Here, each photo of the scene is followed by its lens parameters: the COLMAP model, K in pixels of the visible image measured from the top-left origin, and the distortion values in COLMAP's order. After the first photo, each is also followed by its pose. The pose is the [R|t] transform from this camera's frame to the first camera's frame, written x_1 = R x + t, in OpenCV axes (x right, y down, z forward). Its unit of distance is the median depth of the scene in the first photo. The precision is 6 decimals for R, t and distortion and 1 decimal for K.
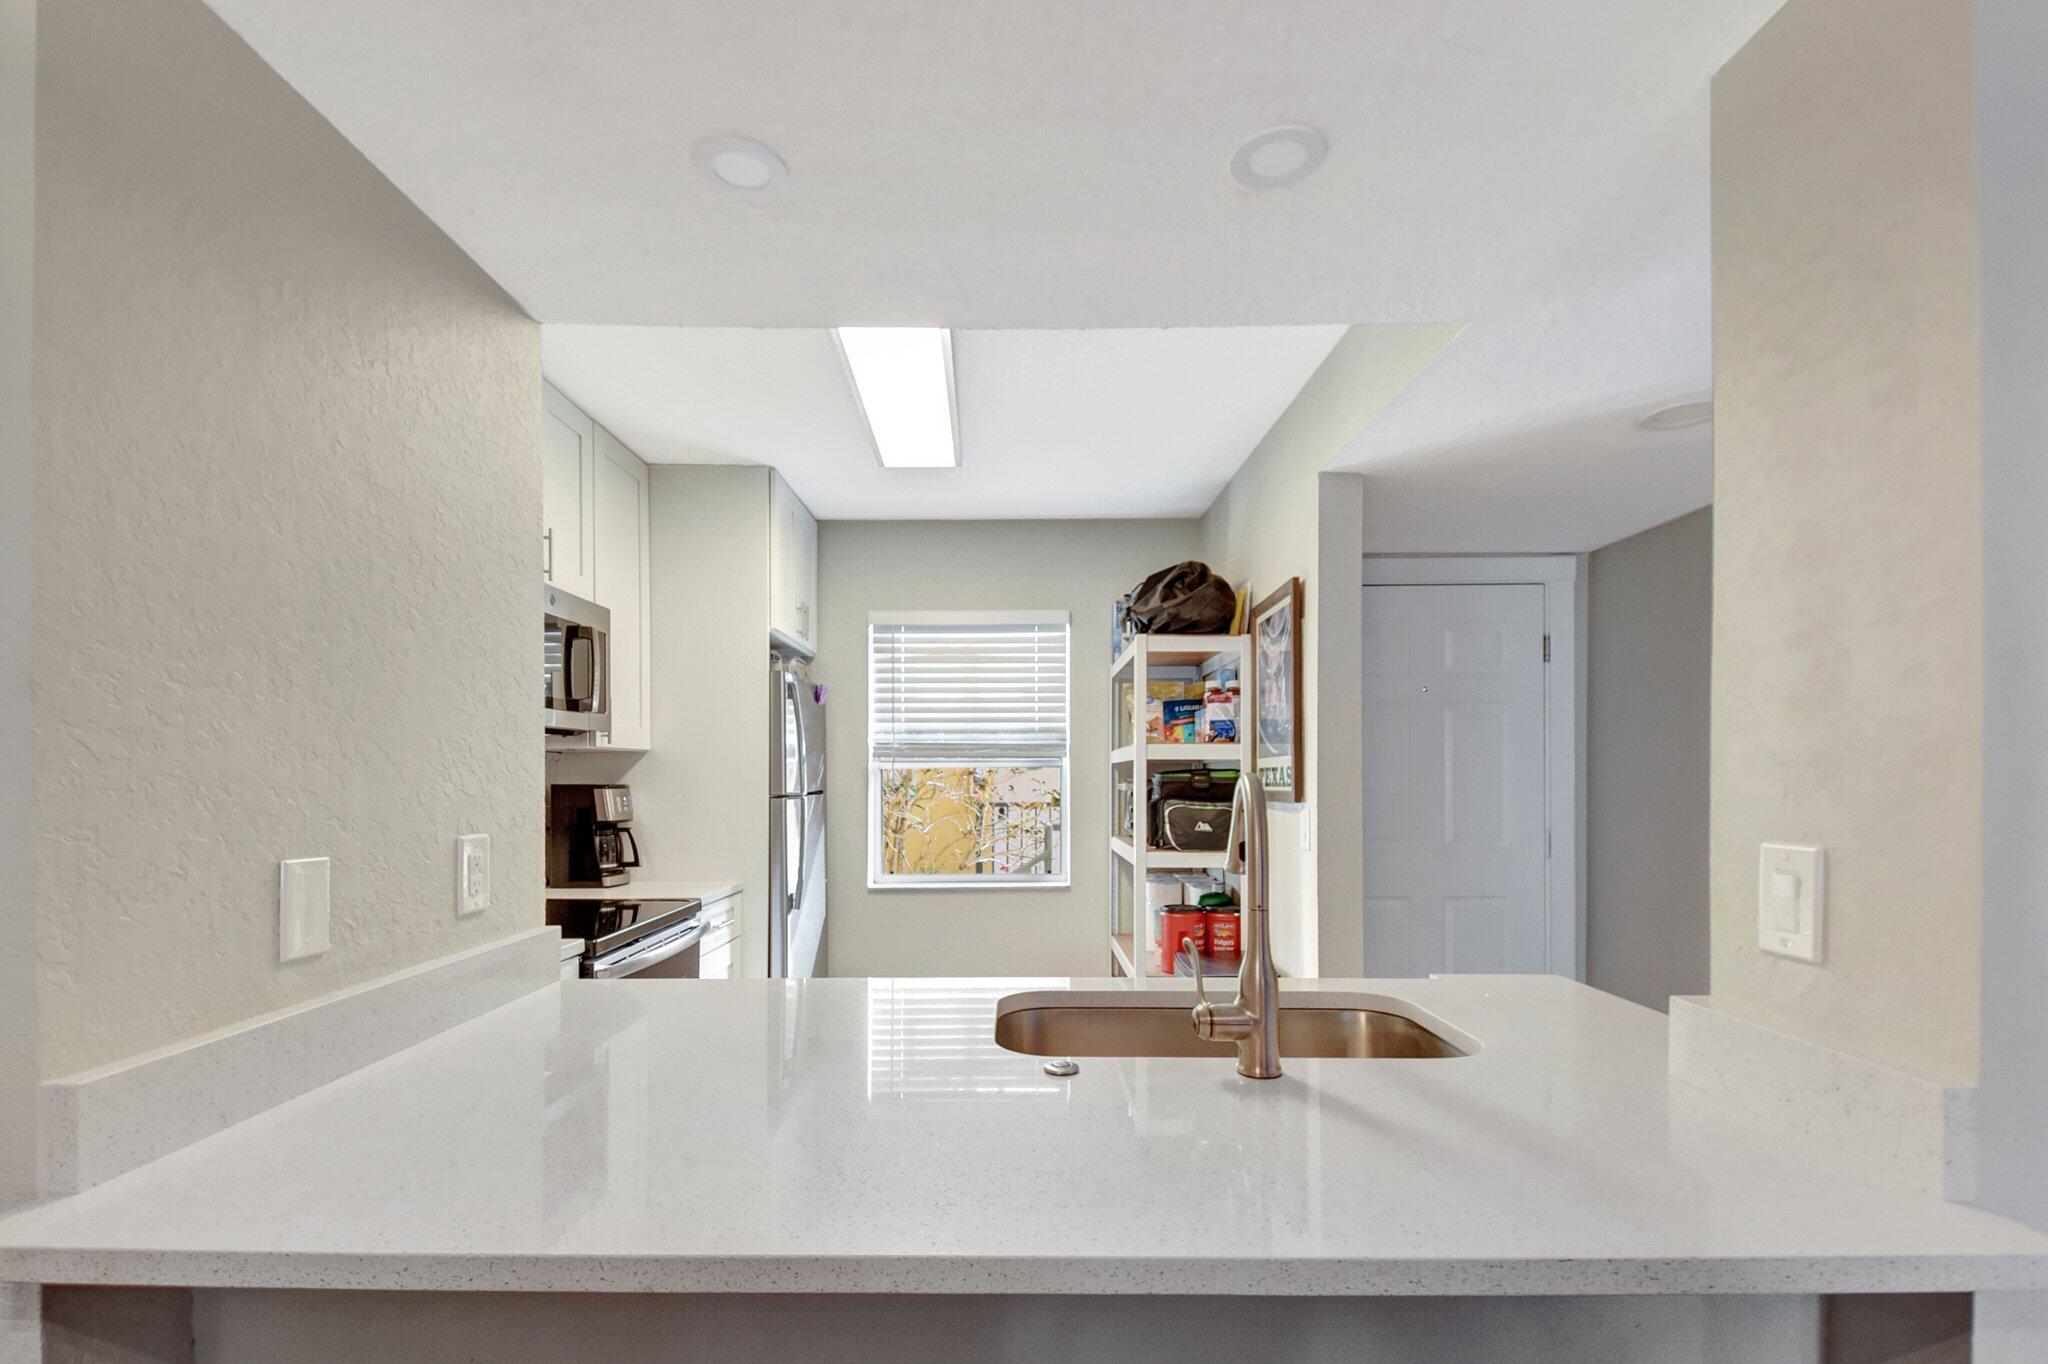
lens RADIAL K [[928.1, 0, 1022.1], [0, 928.1, 774.8], [0, 0, 1]] dist [0.000202, -0.000131]
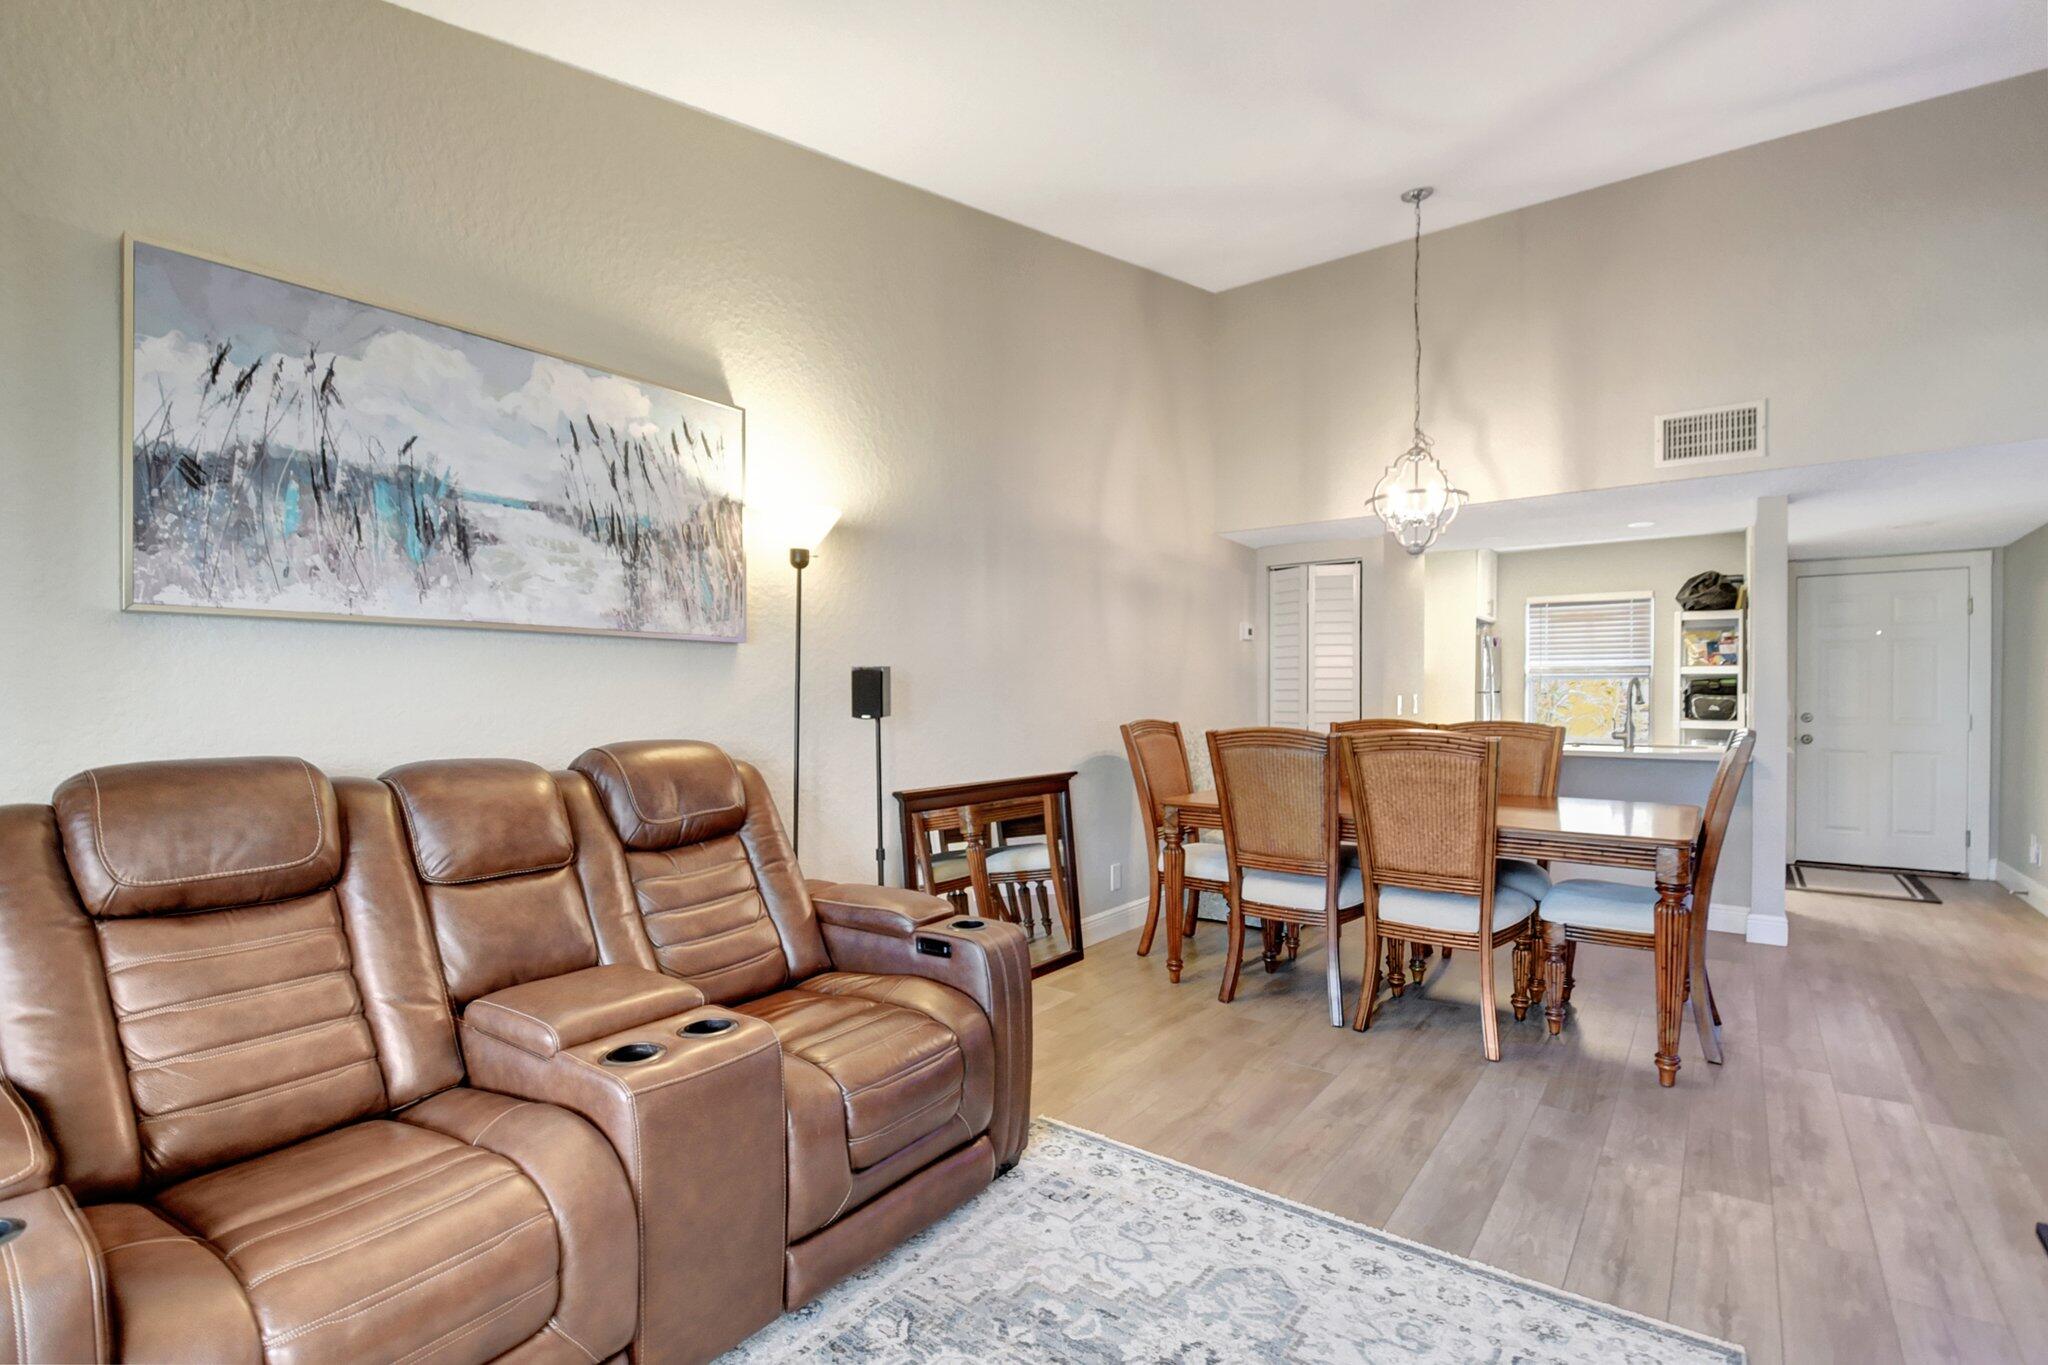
lens RADIAL K [[955.3, 0, 984.1], [0, 955.3, 705.6], [0, 0, 1]] dist [-0.023799, -0.000326]
pose [[0.778293, 0.010215, -0.627818, 0.232595], [-0.001280, 0.999891, 0.014682, 0.022866], [0.627900, -0.010623, 0.778222, -1.470174]]
